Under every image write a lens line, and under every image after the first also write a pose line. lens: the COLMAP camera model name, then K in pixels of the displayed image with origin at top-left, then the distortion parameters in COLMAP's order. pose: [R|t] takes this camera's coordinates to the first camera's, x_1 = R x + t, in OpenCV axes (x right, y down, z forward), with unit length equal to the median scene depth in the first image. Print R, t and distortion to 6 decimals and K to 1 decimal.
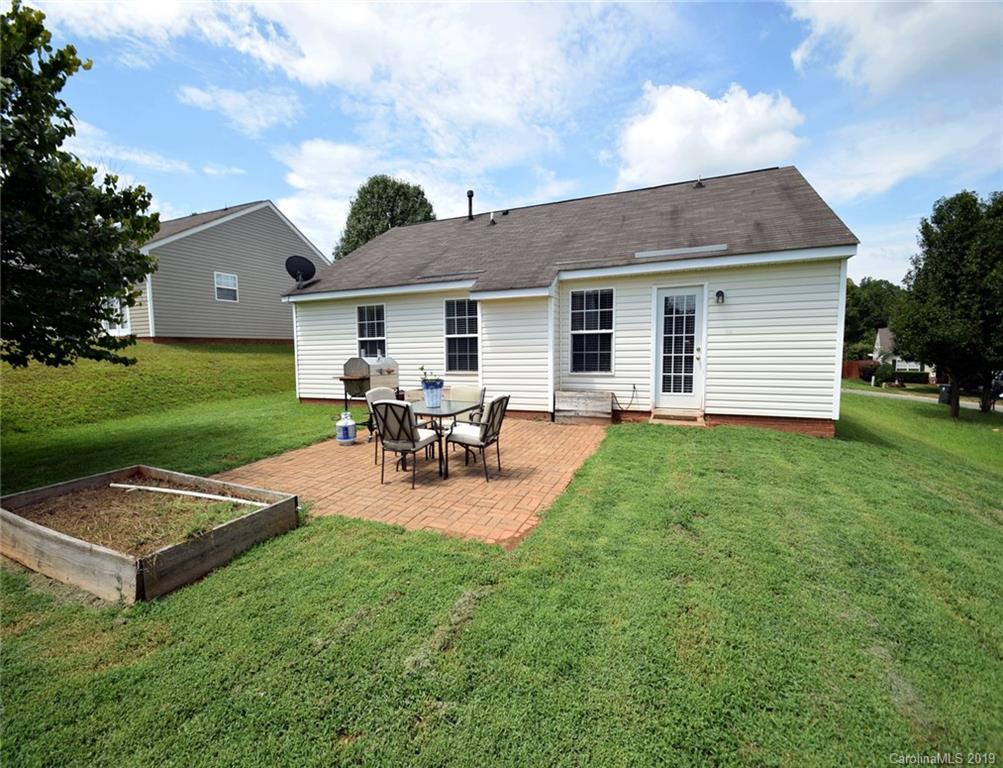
lens RADIAL K [[446.9, 0, 488.1], [0, 446.9, 381.5], [0, 0, 1]] dist [-0.000328, -0.000695]
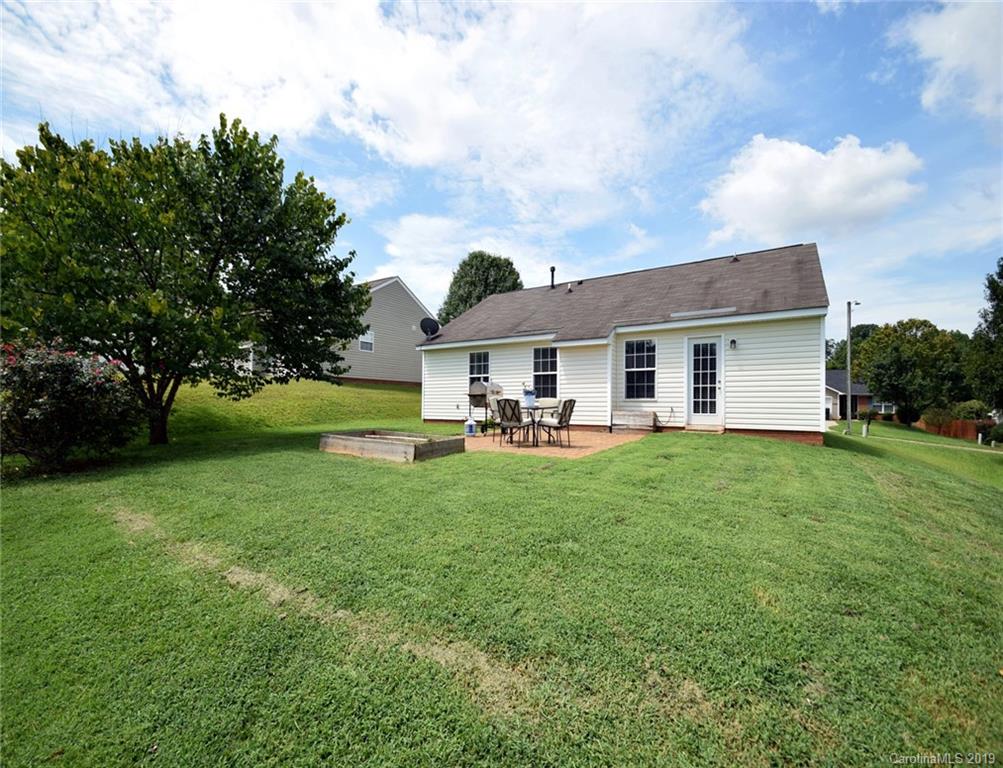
lens RADIAL K [[451.1, 0, 480.5], [0, 451.1, 387.2], [0, 0, 1]] dist [0.000593, 0.000394]
pose [[0.982238, 0.016770, -0.186890, 0.006547], [-0.037751, 0.993294, -0.109278, 0.100607], [0.183804, 0.114392, 0.976284, -0.395130]]
